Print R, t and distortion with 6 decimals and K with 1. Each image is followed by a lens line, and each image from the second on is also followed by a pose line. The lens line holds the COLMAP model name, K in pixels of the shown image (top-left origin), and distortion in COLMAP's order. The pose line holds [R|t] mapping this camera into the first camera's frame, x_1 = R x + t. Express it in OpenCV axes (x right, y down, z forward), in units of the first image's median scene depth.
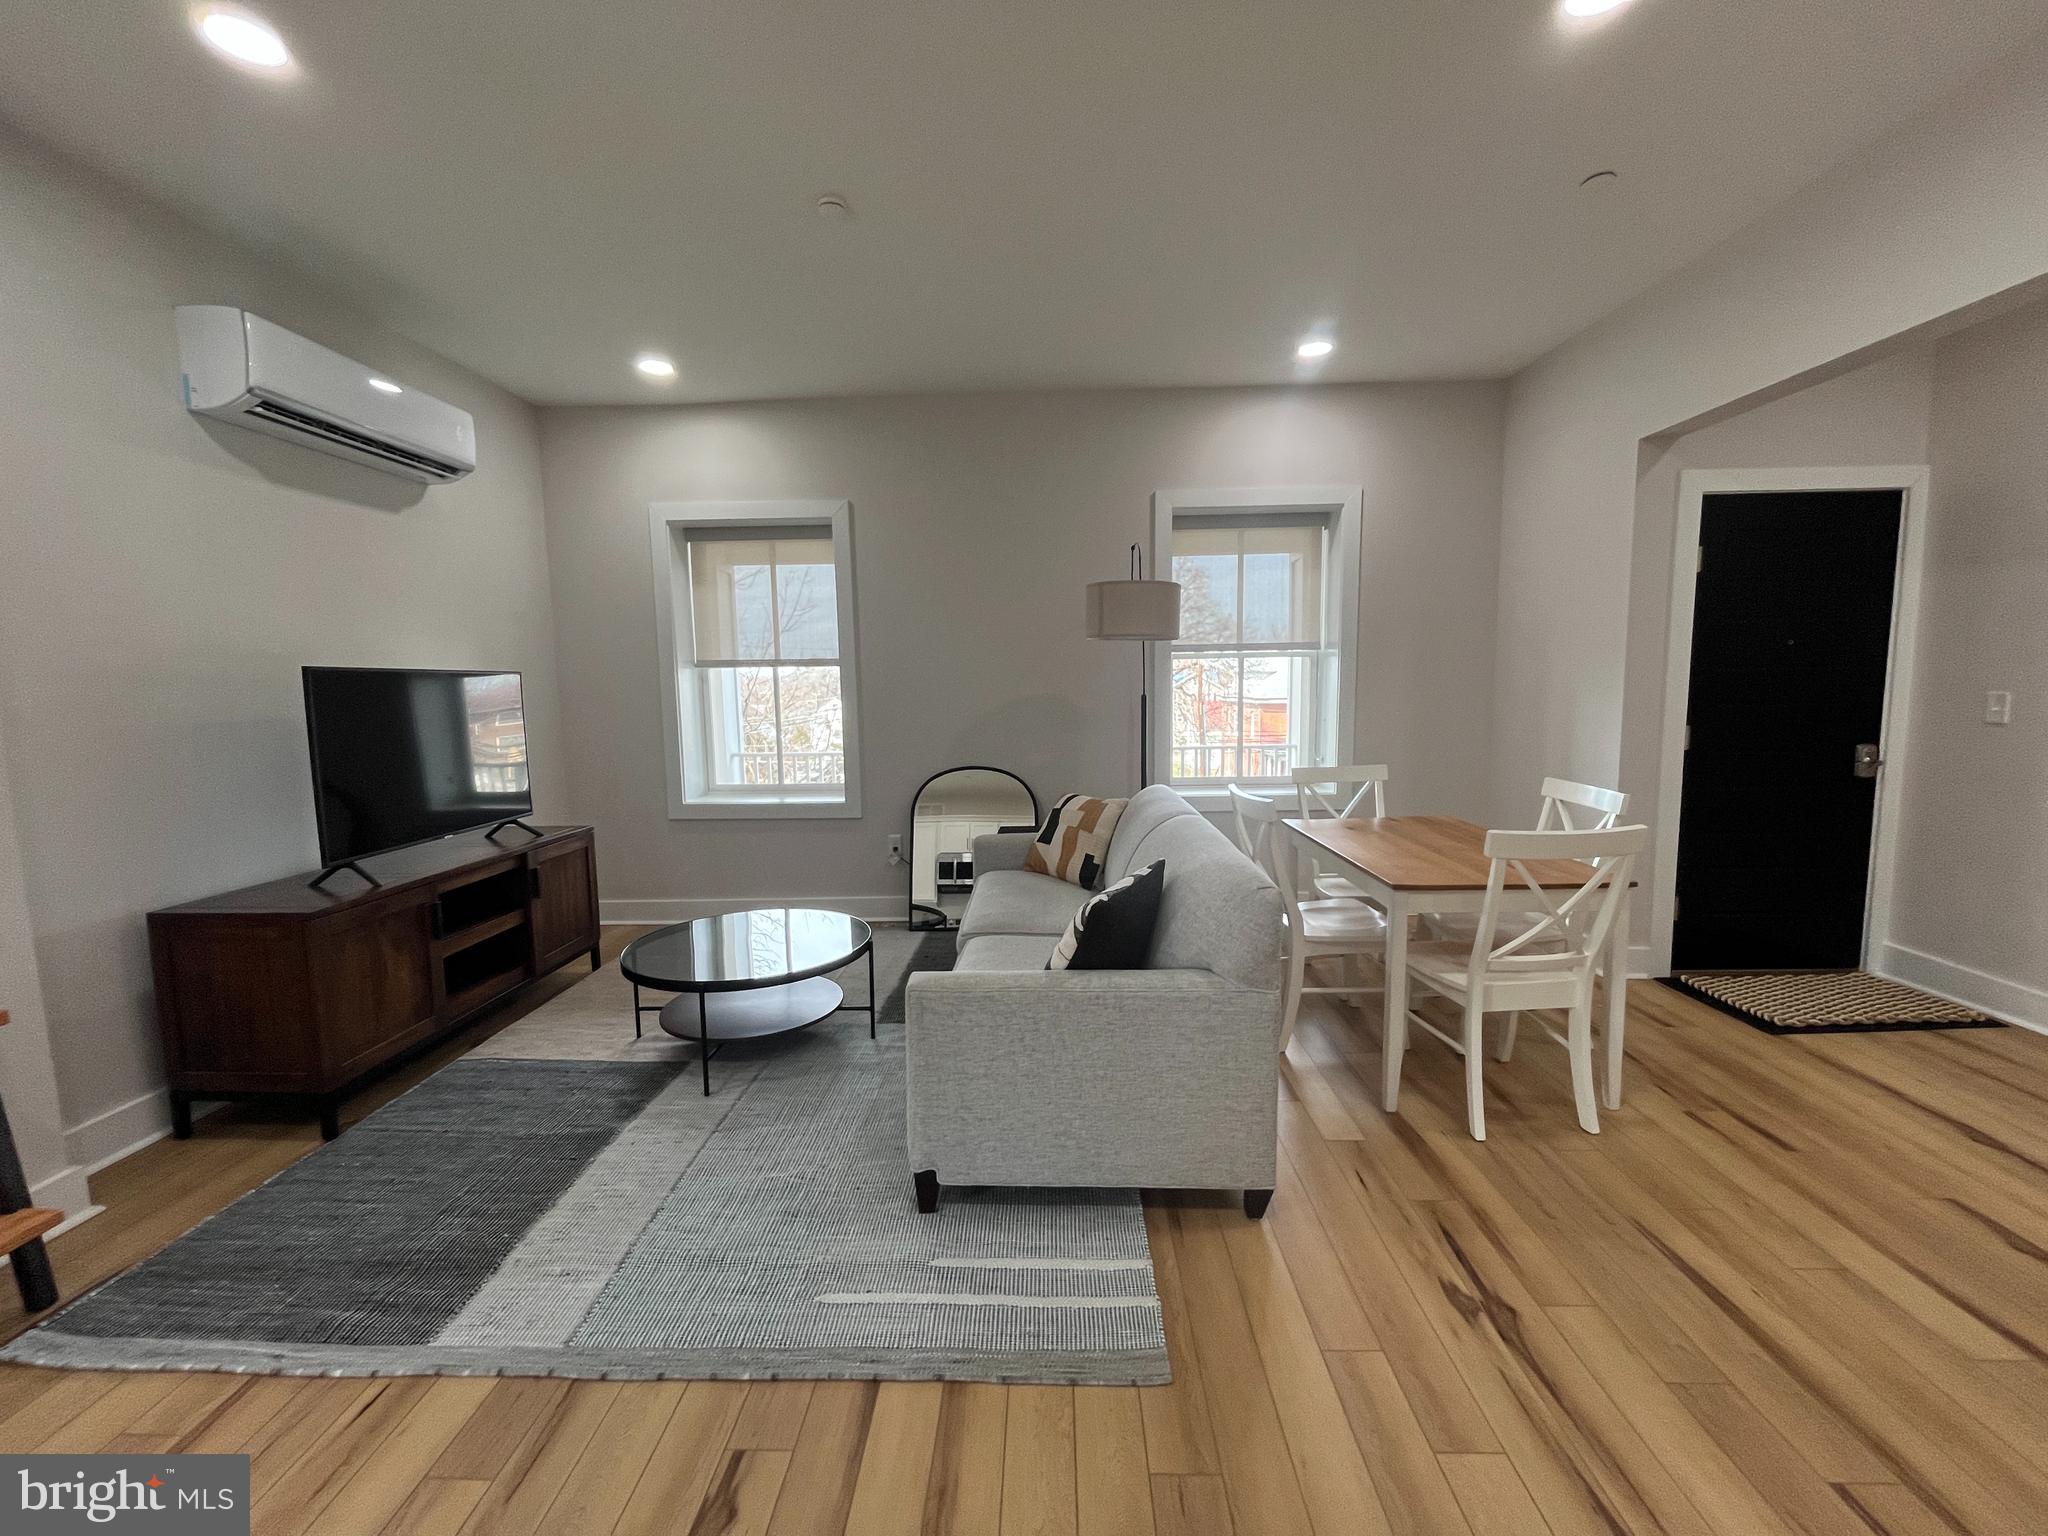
lens RADIAL K [[831.3, 0, 1029.3], [0, 831.3, 770.6], [0, 0, 1]] dist [-0.001730, -0.000130]
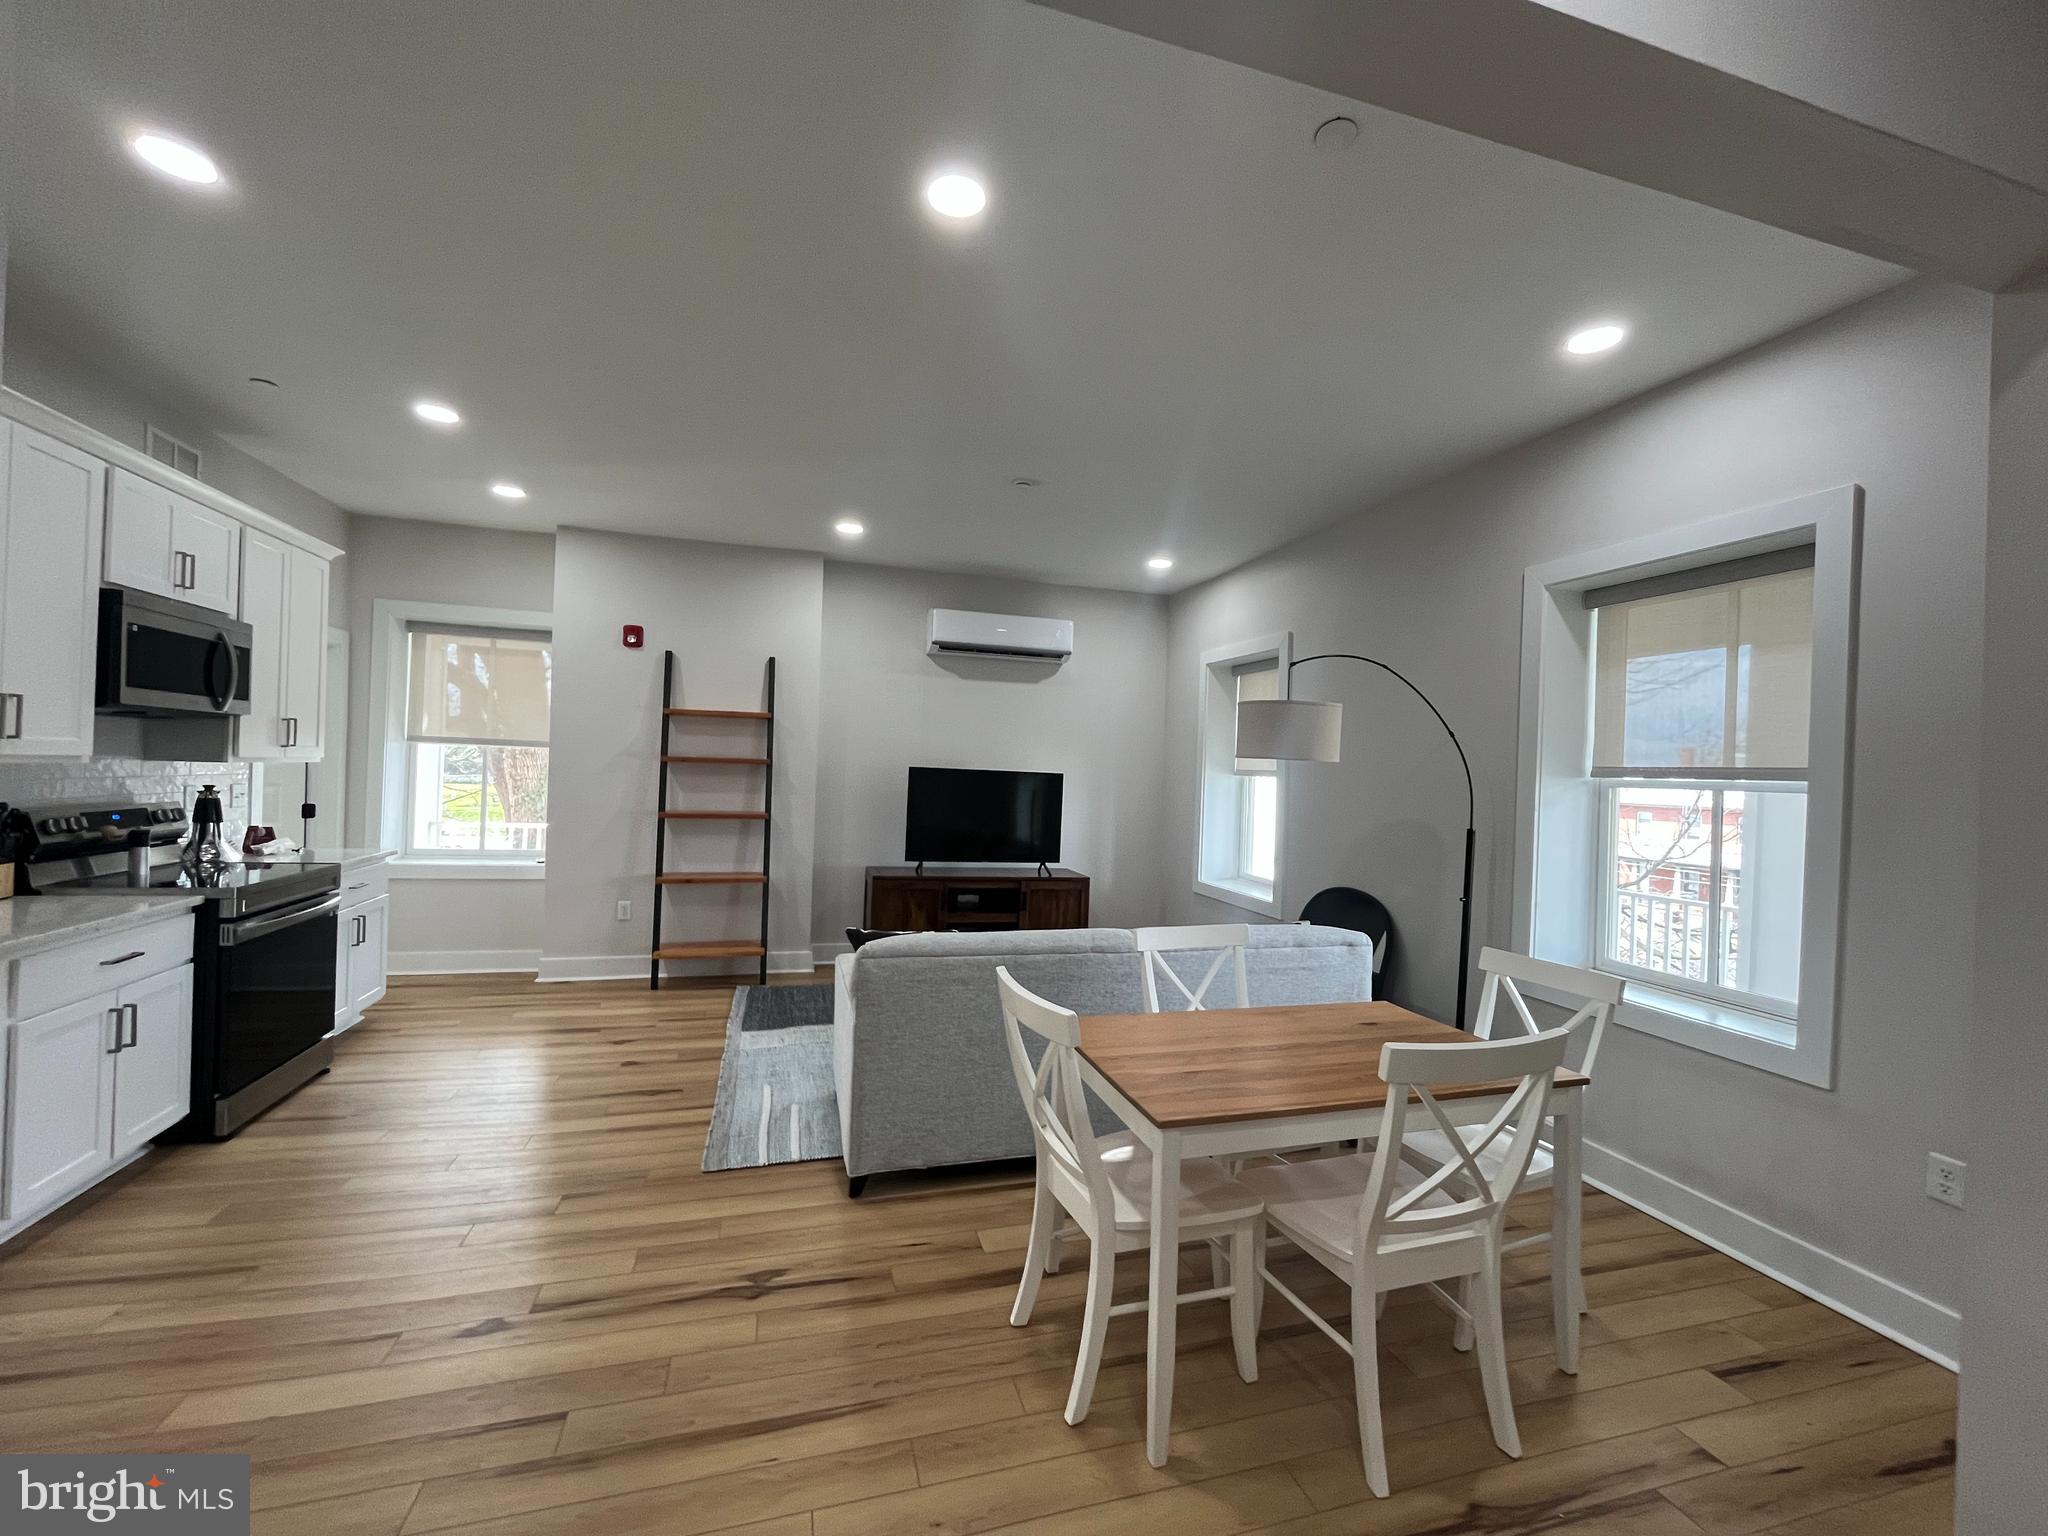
lens RADIAL K [[831.3, 0, 1029.3], [0, 831.3, 770.6], [0, 0, 1]] dist [-0.001730, -0.000130]
pose [[0.310758, 0.029891, -0.950019, 1.635469], [-0.141372, 0.989841, -0.015100, -0.160392], [0.939917, 0.138998, 0.311827, 0.768195]]
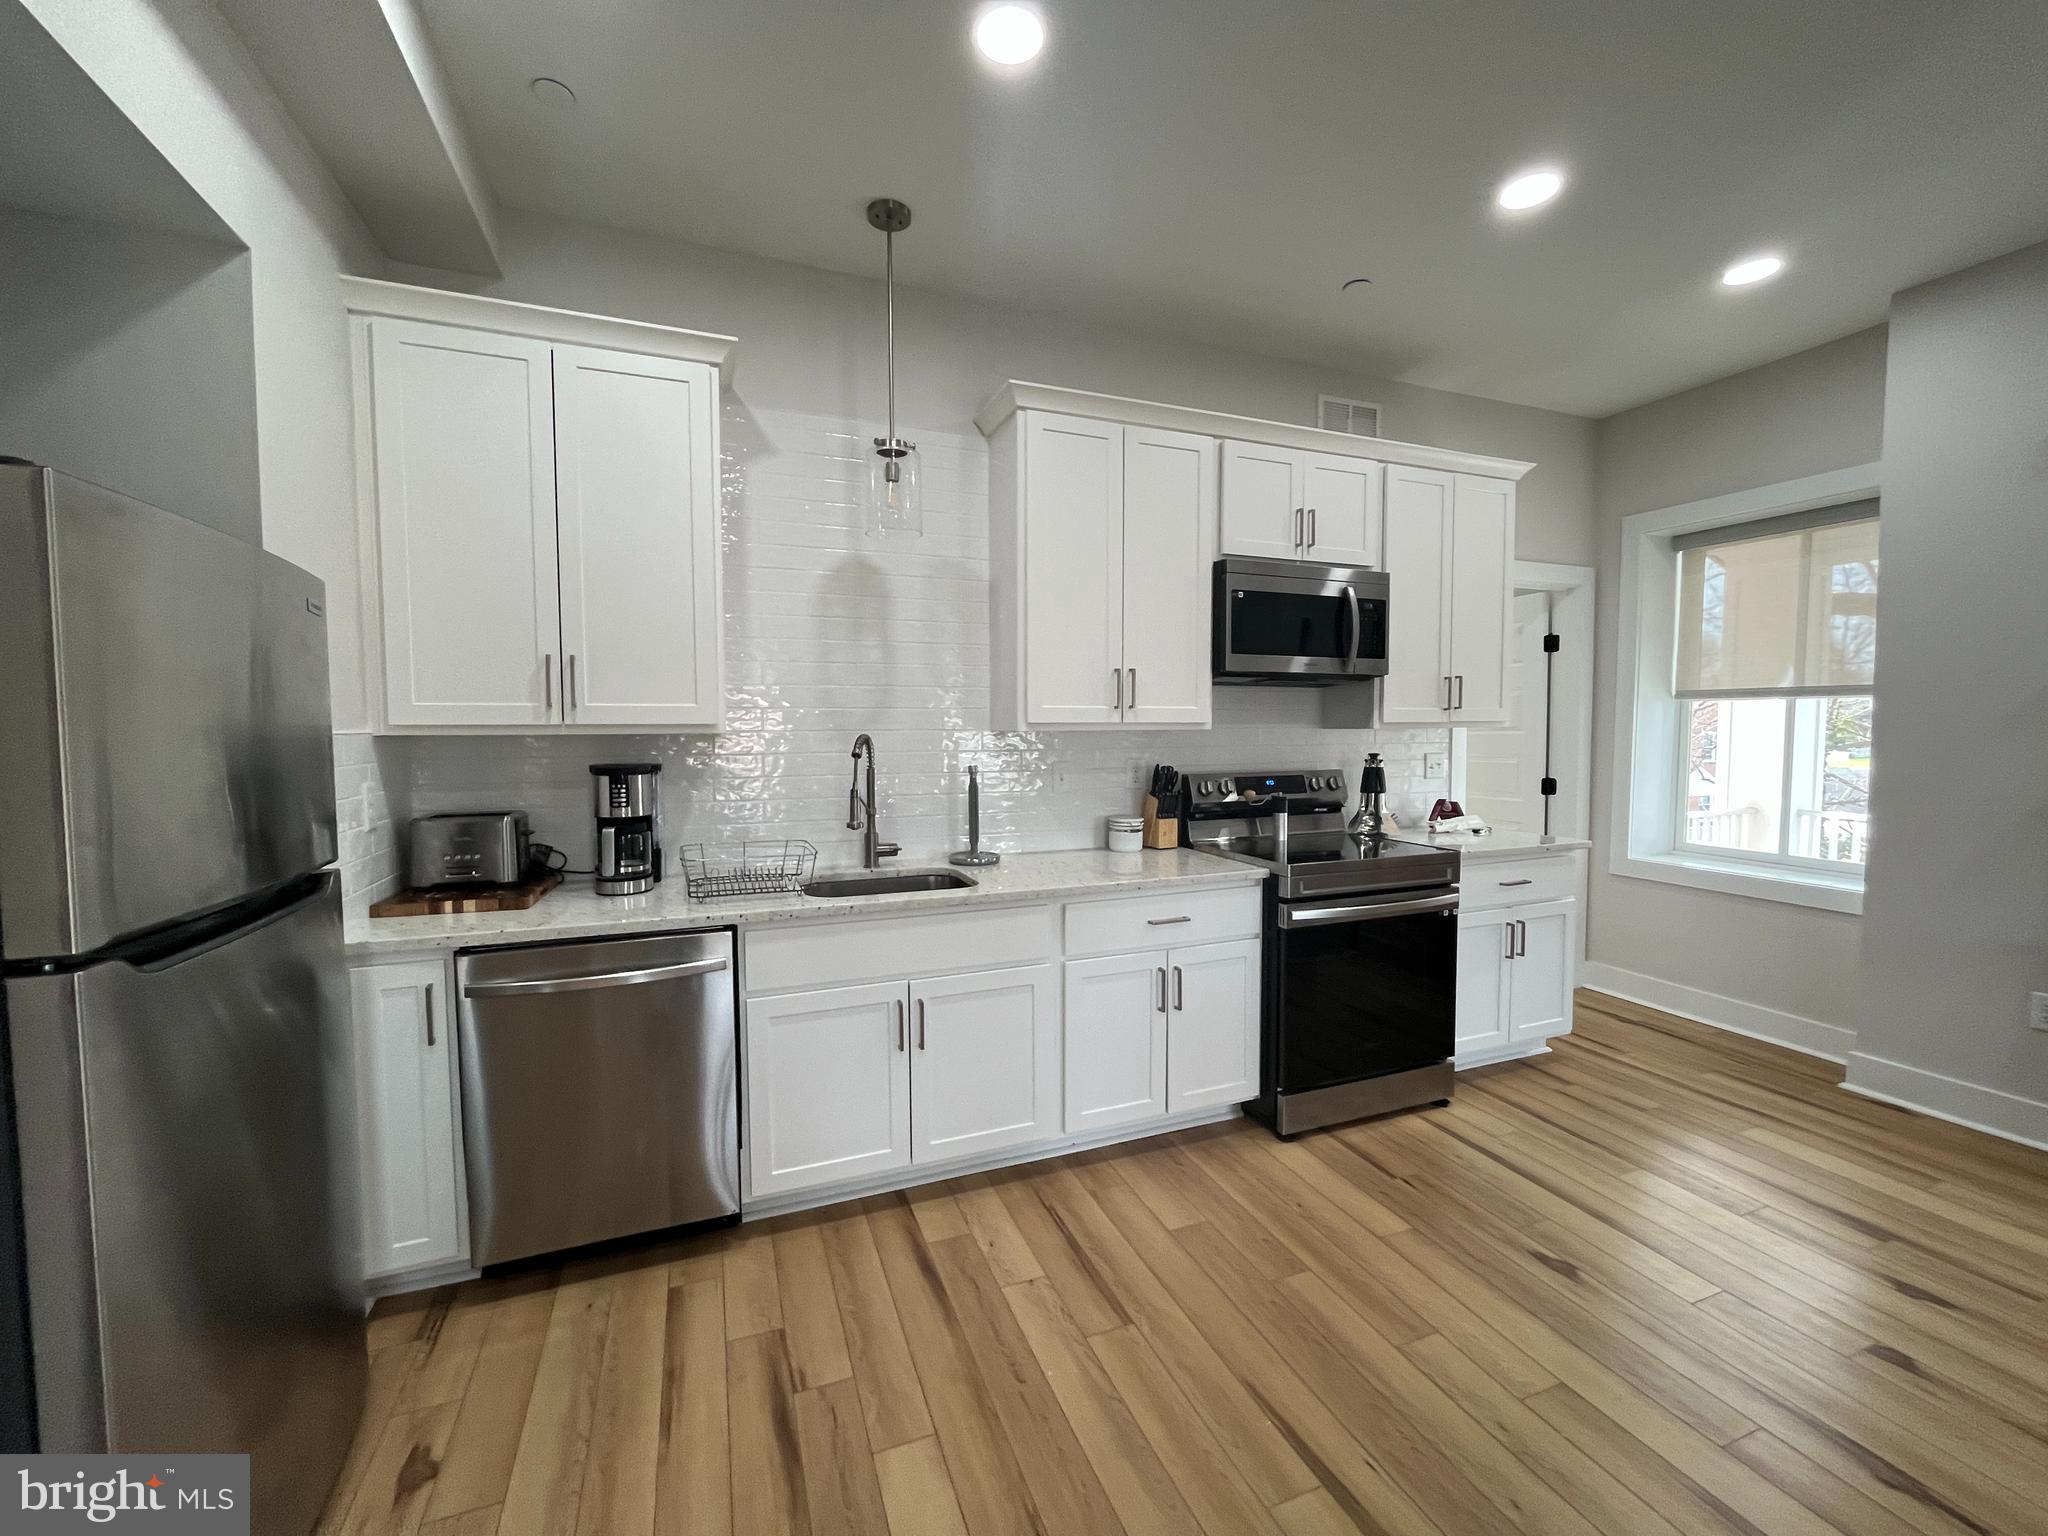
lens RADIAL K [[831.3, 0, 1029.3], [0, 831.3, 770.6], [0, 0, 1]] dist [-0.001730, -0.000130]
pose [[-0.921363, 0.043746, -0.386235, 0.731048], [-0.019667, 0.987128, 0.158721, -0.128894], [0.388206, 0.153835, -0.908642, 0.939090]]
